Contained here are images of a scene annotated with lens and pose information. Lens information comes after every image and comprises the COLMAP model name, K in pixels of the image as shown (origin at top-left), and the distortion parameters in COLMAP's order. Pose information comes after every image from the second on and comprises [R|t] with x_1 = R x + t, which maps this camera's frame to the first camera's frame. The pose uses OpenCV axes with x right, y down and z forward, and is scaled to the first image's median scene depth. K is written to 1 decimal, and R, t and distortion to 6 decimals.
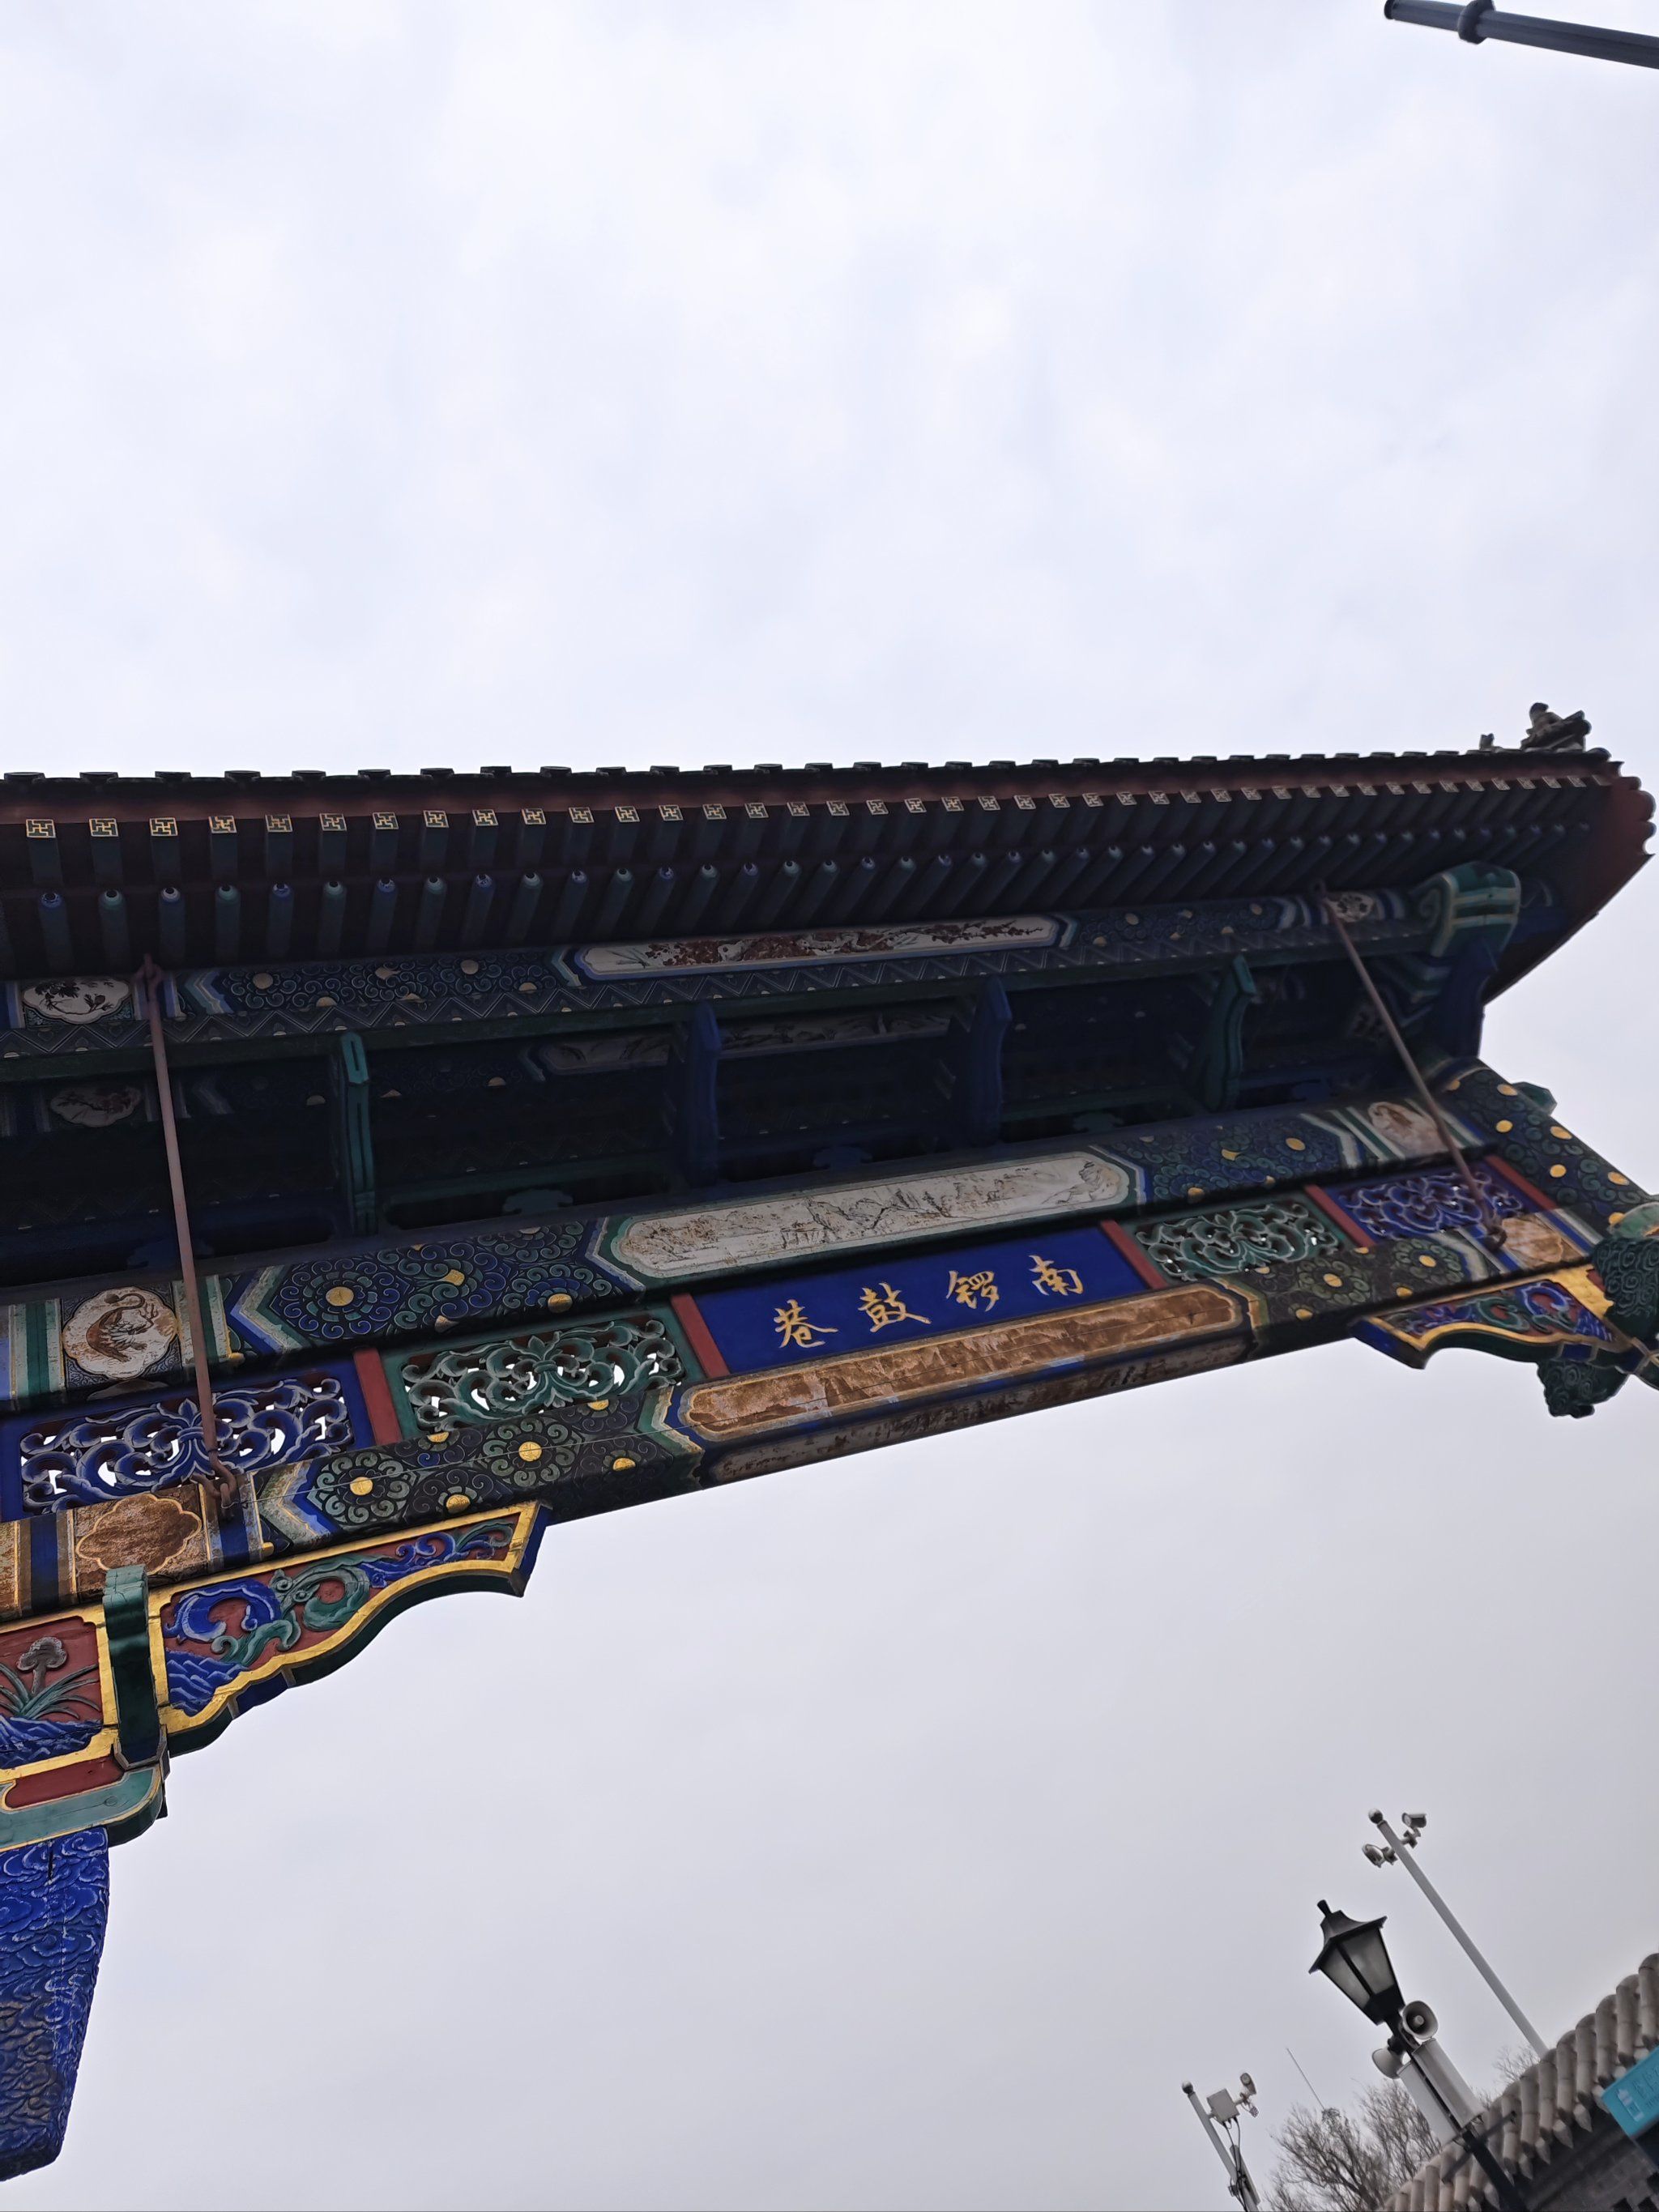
lens RADIAL K [[1502.0, 0, 811.4], [0, 1502.0, 1116.7], [0, 0, 1]] dist [0.010942, 0.027687]
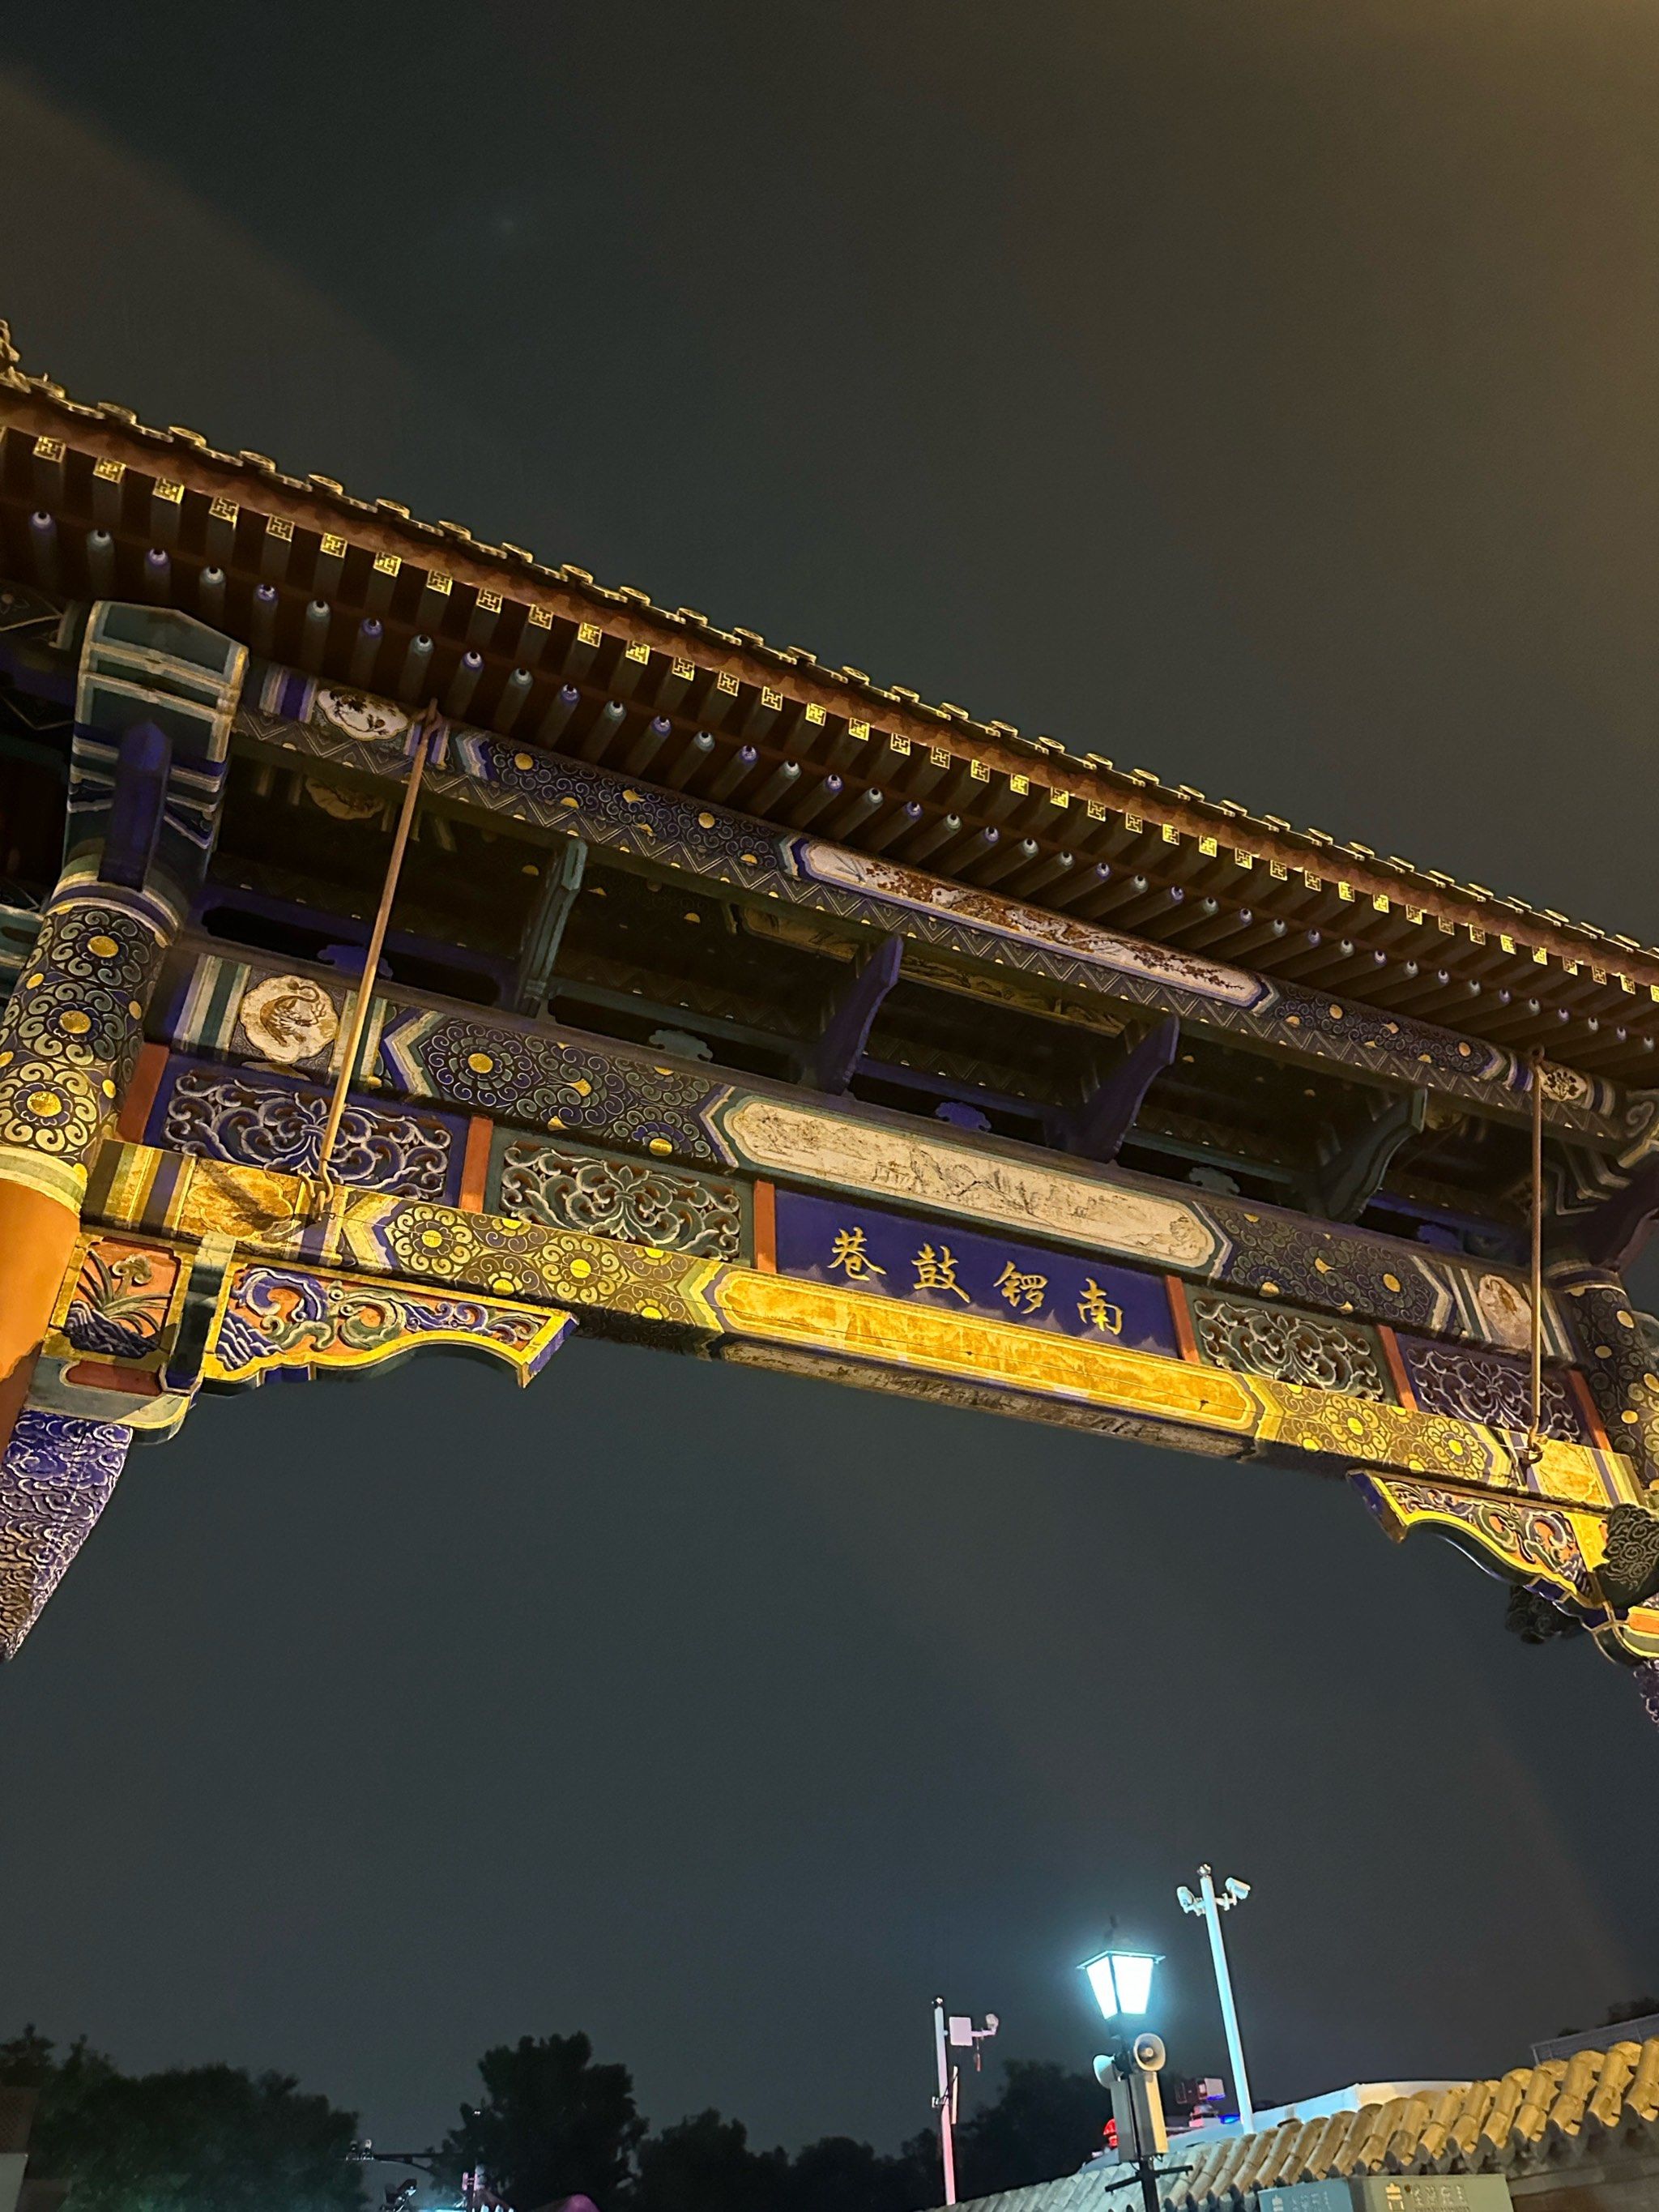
lens RADIAL K [[1541.6, 0, 819.8], [0, 1541.6, 1126.3], [0, 0, 1]] dist [0.084574, -0.038698]
pose [[0.909124, 0.409722, -0.074977, 0.013868], [-0.397013, 0.906829, 0.141567, -0.087738], [0.125994, -0.098935, 0.987085, -0.078750]]
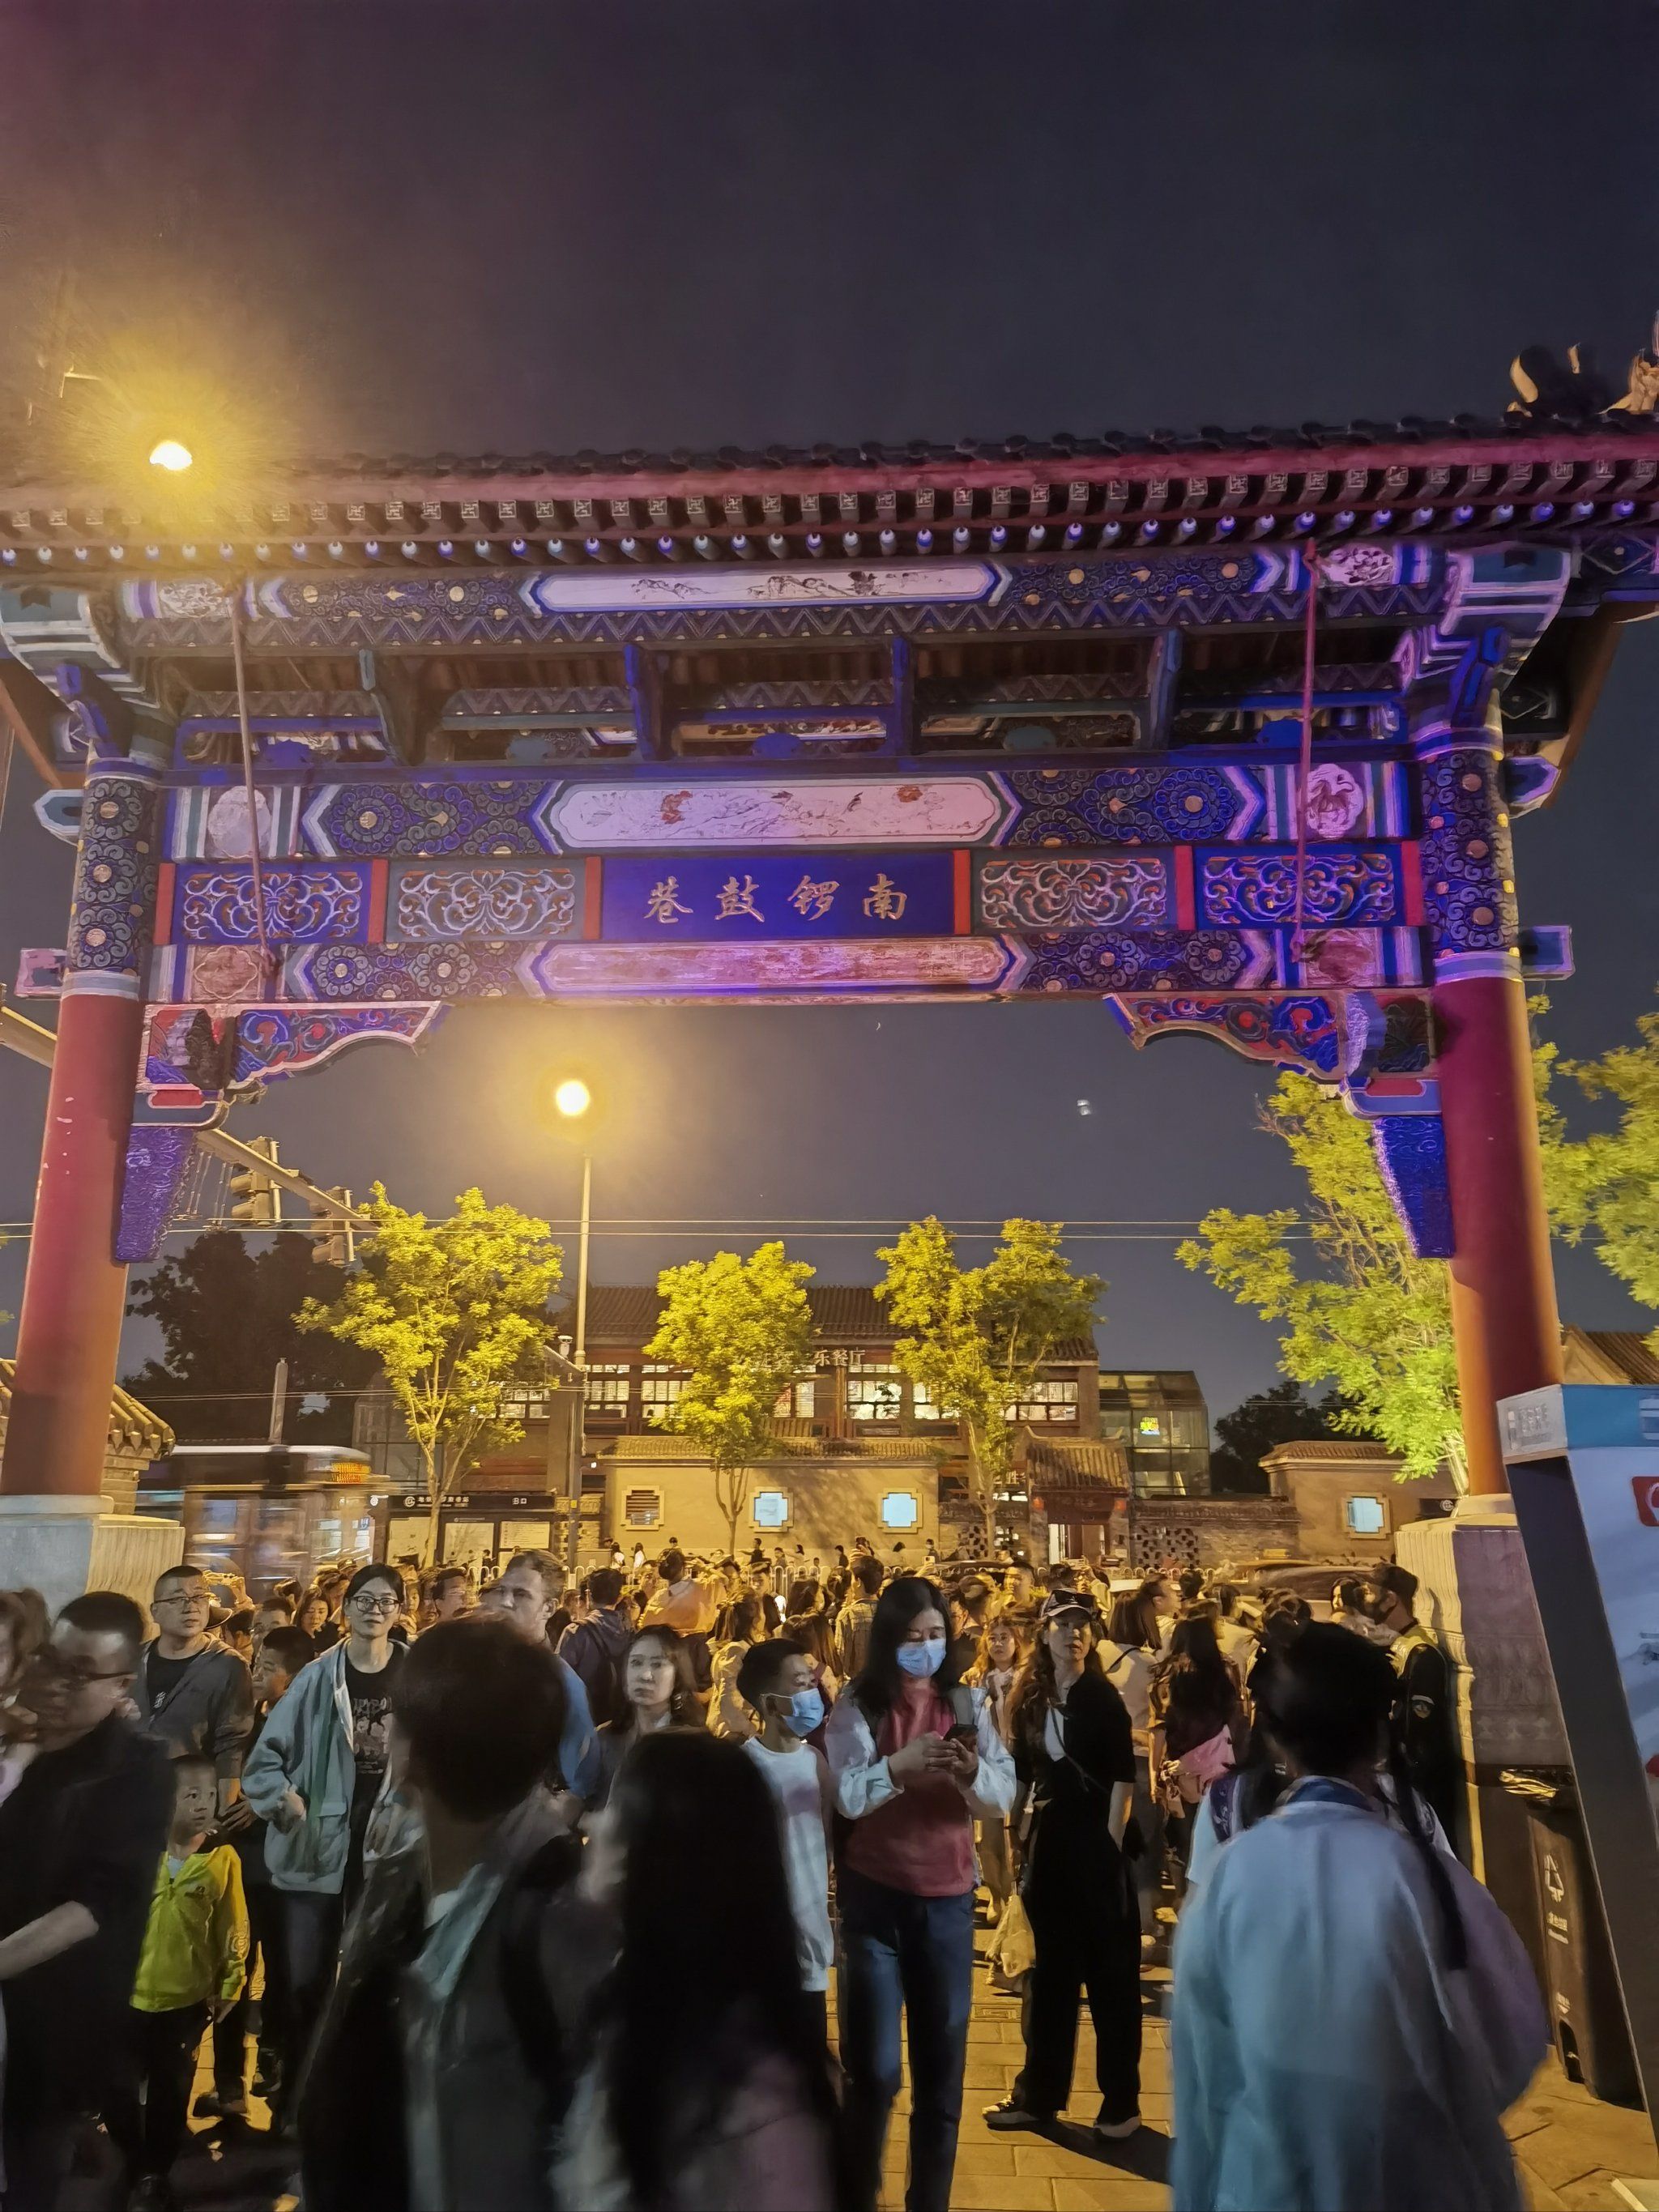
lens RADIAL K [[1735.0, 0, 820.3], [0, 1735.0, 1104.4], [0, 0, 1]] dist [0.077351, 0.034133]
pose [[0.887014, 0.329931, -0.323036, 0.682431], [-0.065707, 0.782674, 0.618954, -0.702562], [0.457044, -0.527795, 0.715921, -0.185979]]
